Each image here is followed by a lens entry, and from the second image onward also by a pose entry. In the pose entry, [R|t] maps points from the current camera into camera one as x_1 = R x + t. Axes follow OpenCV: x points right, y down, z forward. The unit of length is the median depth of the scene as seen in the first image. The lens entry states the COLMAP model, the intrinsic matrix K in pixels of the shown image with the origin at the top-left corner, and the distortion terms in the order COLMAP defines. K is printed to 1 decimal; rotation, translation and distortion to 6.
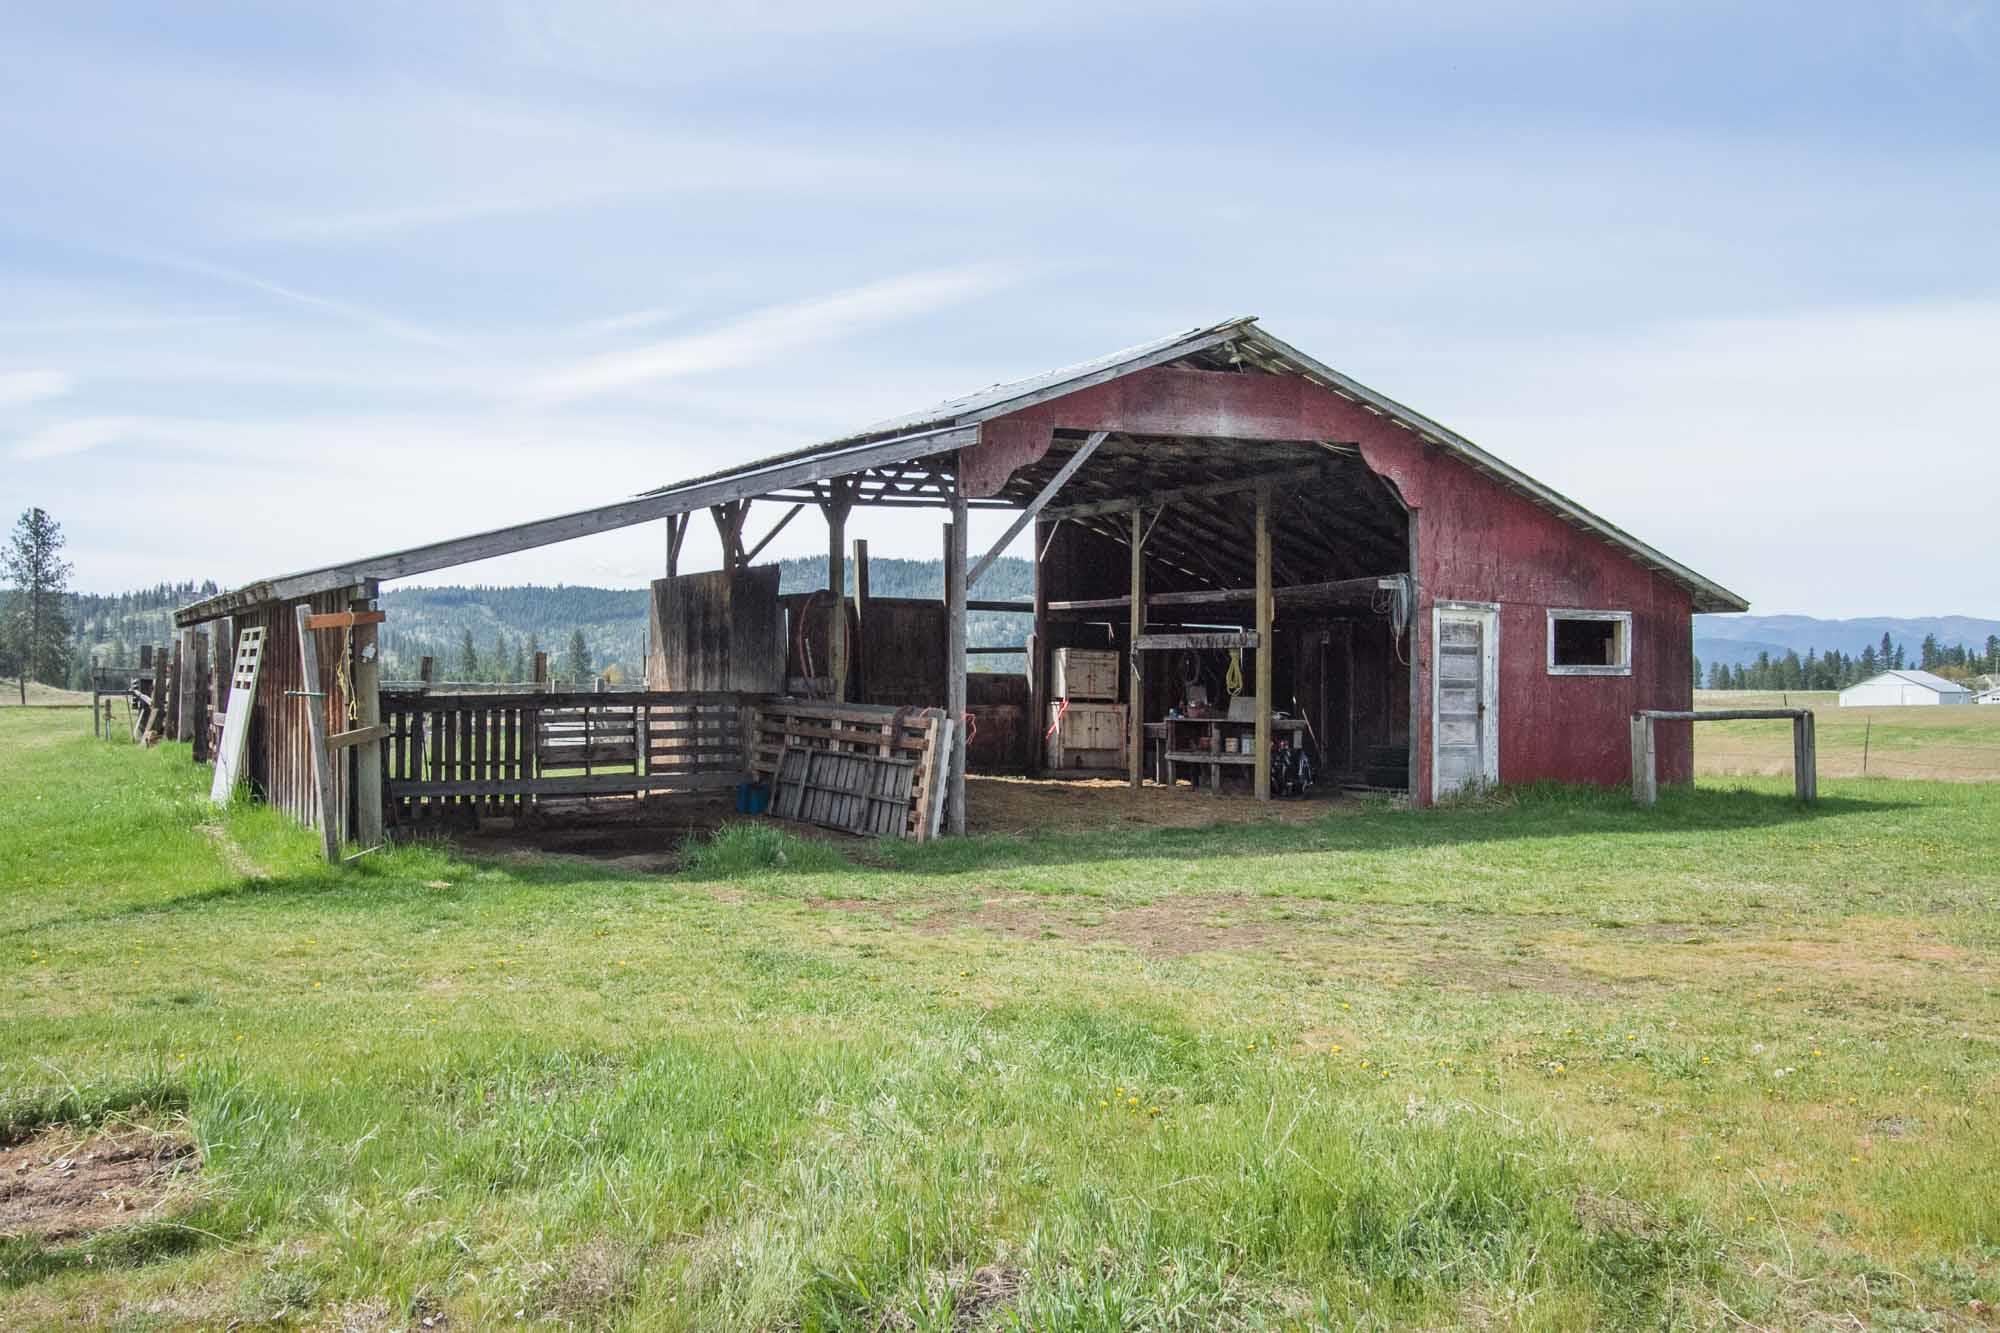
lens RADIAL K [[1687.7, 0, 1000.0], [0, 1687.7, 666.5], [0, 0, 1]] dist [0.058484, 0.001034]
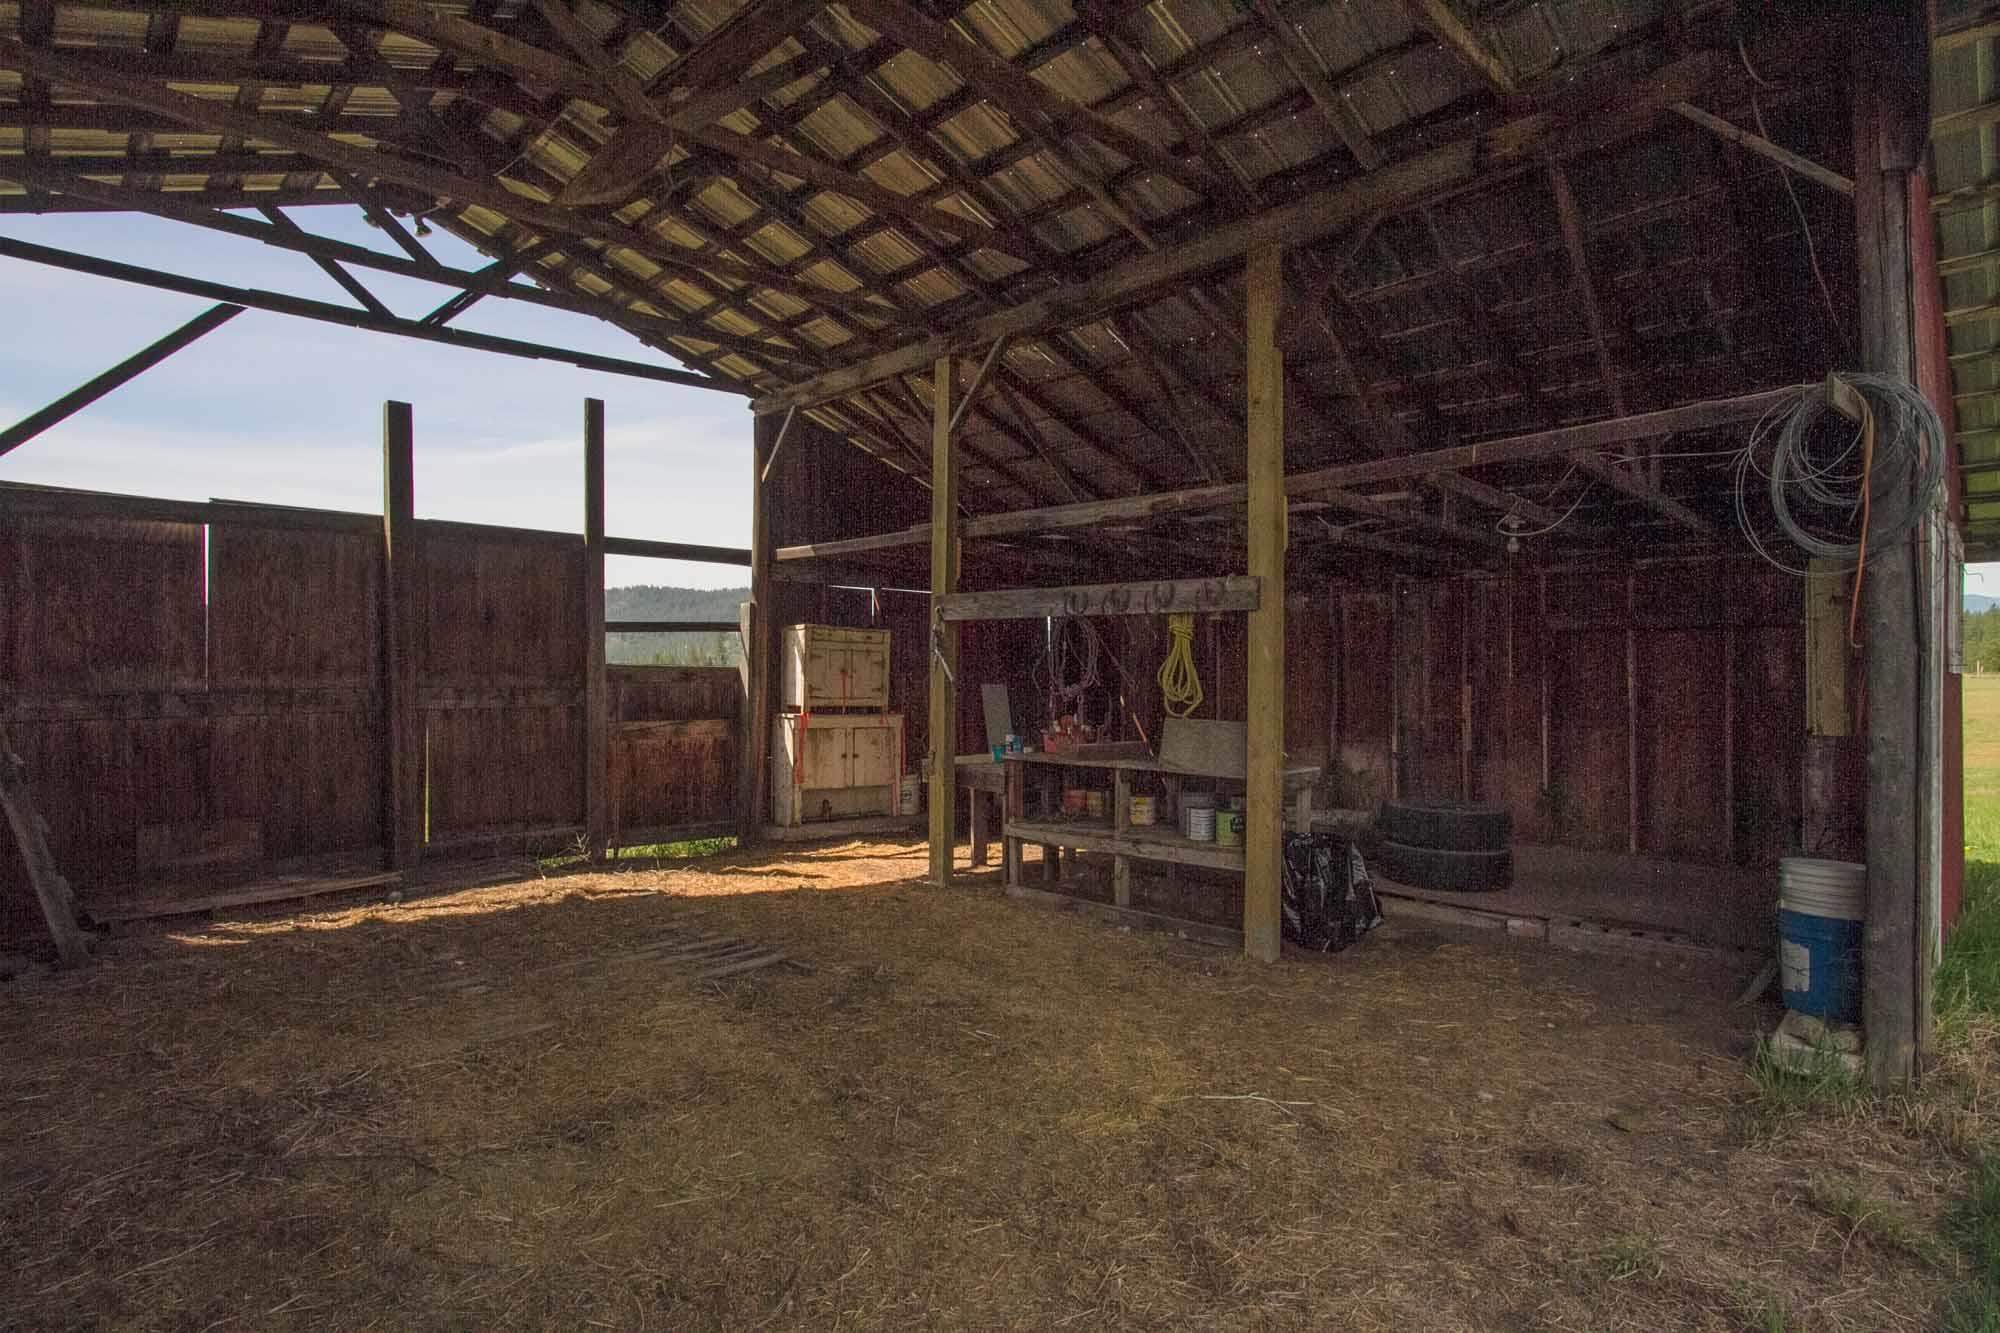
lens RADIAL K [[996.2, 0, 993.5], [0, 996.2, 659.3], [0, 0, 1]] dist [0.002696, -0.002122]
pose [[0.972398, 0.000711, 0.233328, 0.021678], [-0.001508, 0.999994, 0.003238, 0.000449], [-0.233324, -0.003500, 0.972393, 0.645320]]
